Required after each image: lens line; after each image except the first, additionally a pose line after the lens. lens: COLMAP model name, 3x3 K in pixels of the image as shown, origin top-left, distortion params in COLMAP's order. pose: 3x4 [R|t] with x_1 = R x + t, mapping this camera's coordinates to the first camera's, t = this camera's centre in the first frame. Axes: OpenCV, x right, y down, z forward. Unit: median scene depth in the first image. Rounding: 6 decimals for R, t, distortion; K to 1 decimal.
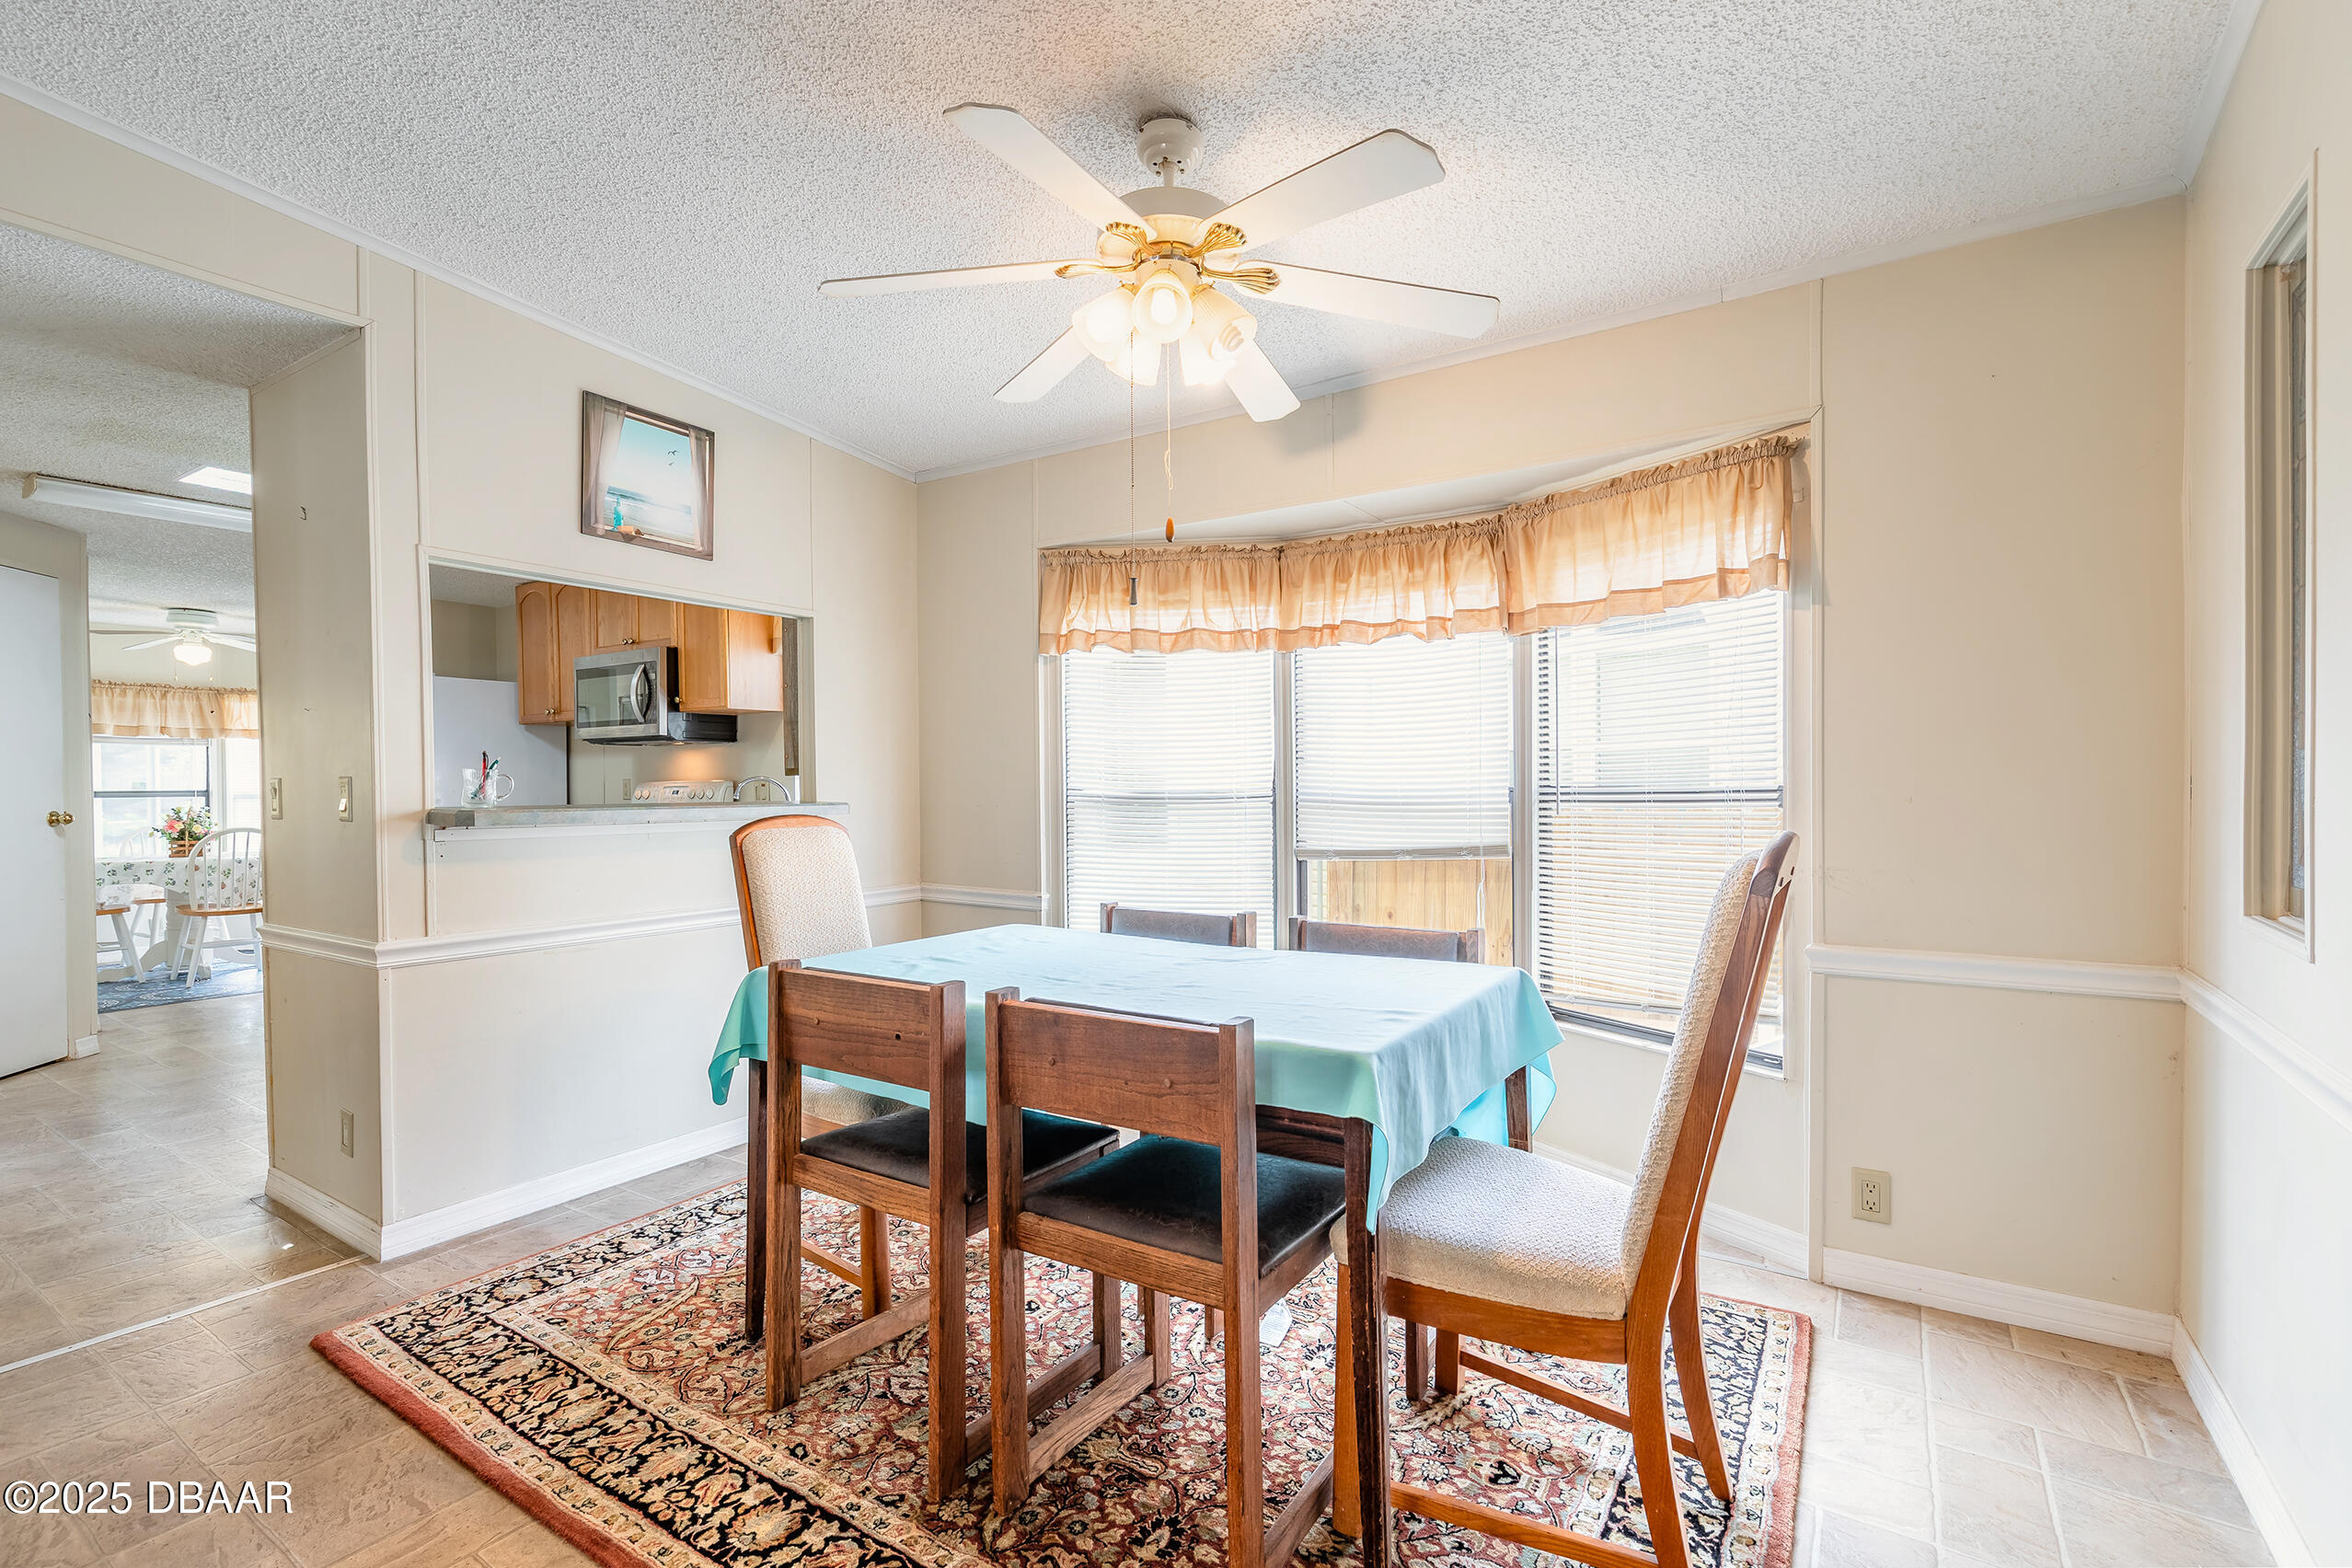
lens RADIAL K [[1058.9, 0, 1179.9], [0, 1058.9, 784.9], [0, 0, 1]] dist [0.005001, -0.001271]
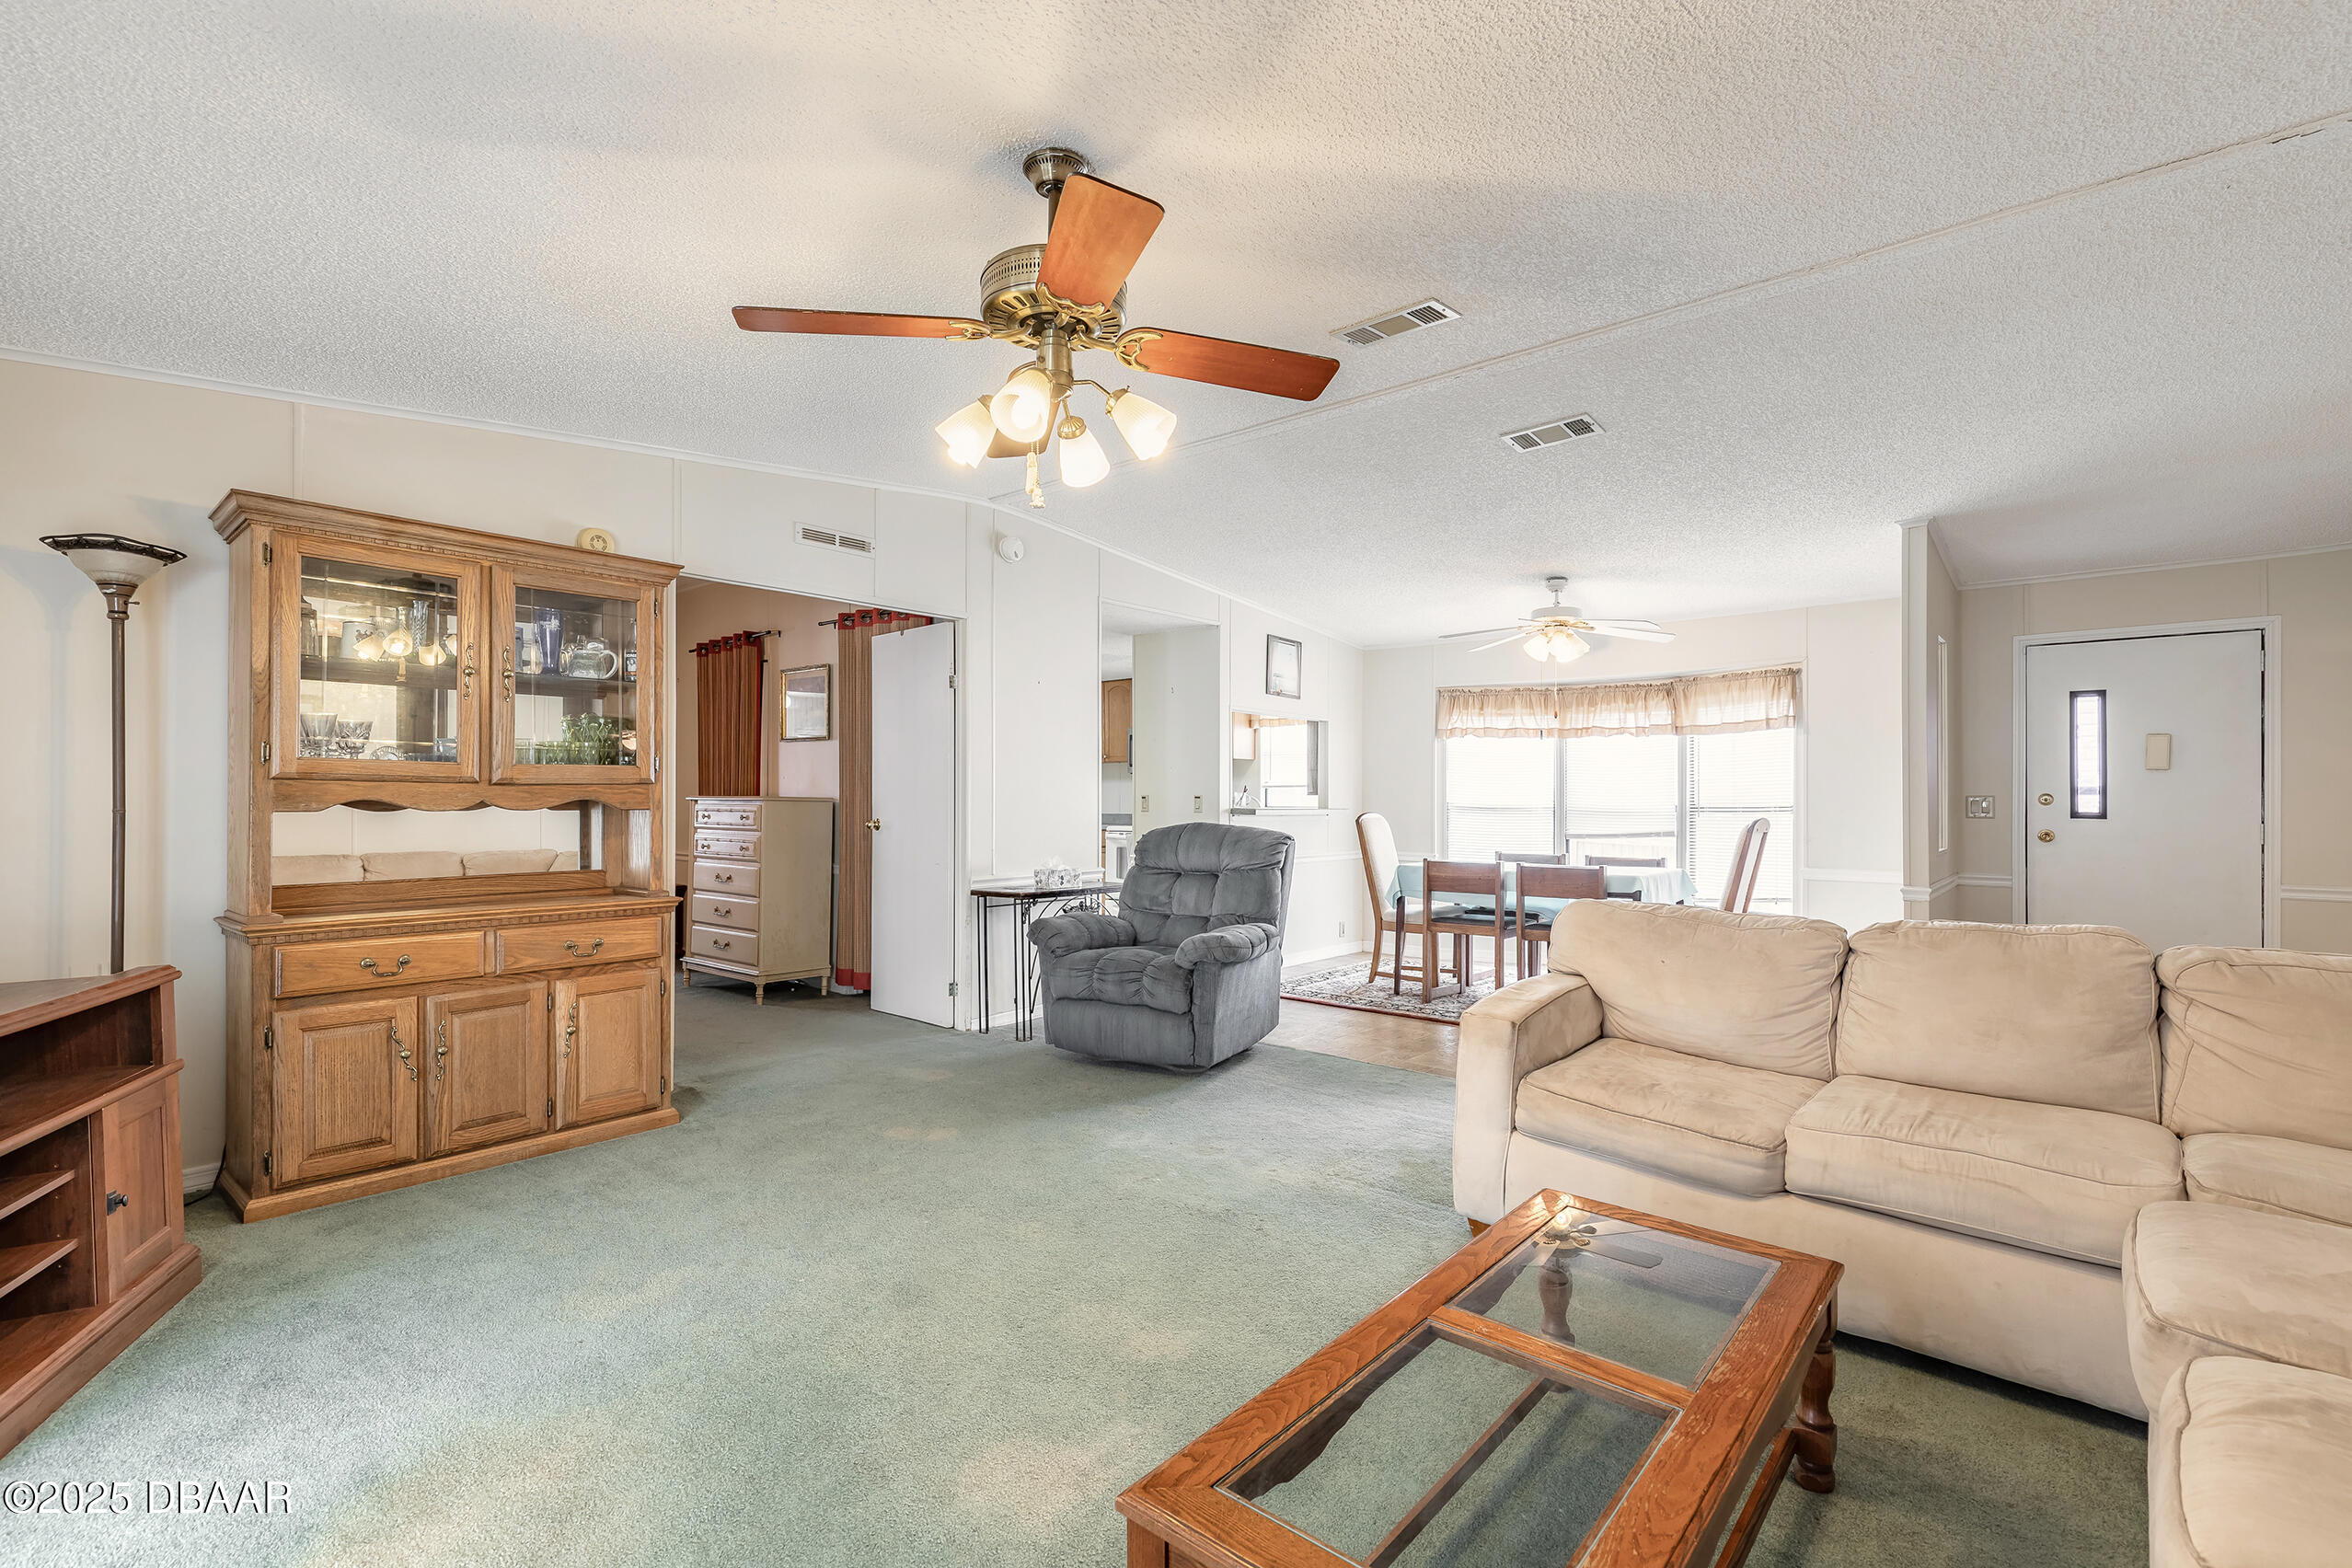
lens RADIAL K [[1058.9, 0, 1165.9], [0, 1058.9, 787.4], [0, 0, 1]] dist [0.005001, -0.001271]
pose [[0.990764, 0.010147, -0.135216, -0.430086], [-0.012272, 0.999814, -0.014895, 0.011520], [0.135040, 0.016416, 0.990704, -1.292748]]
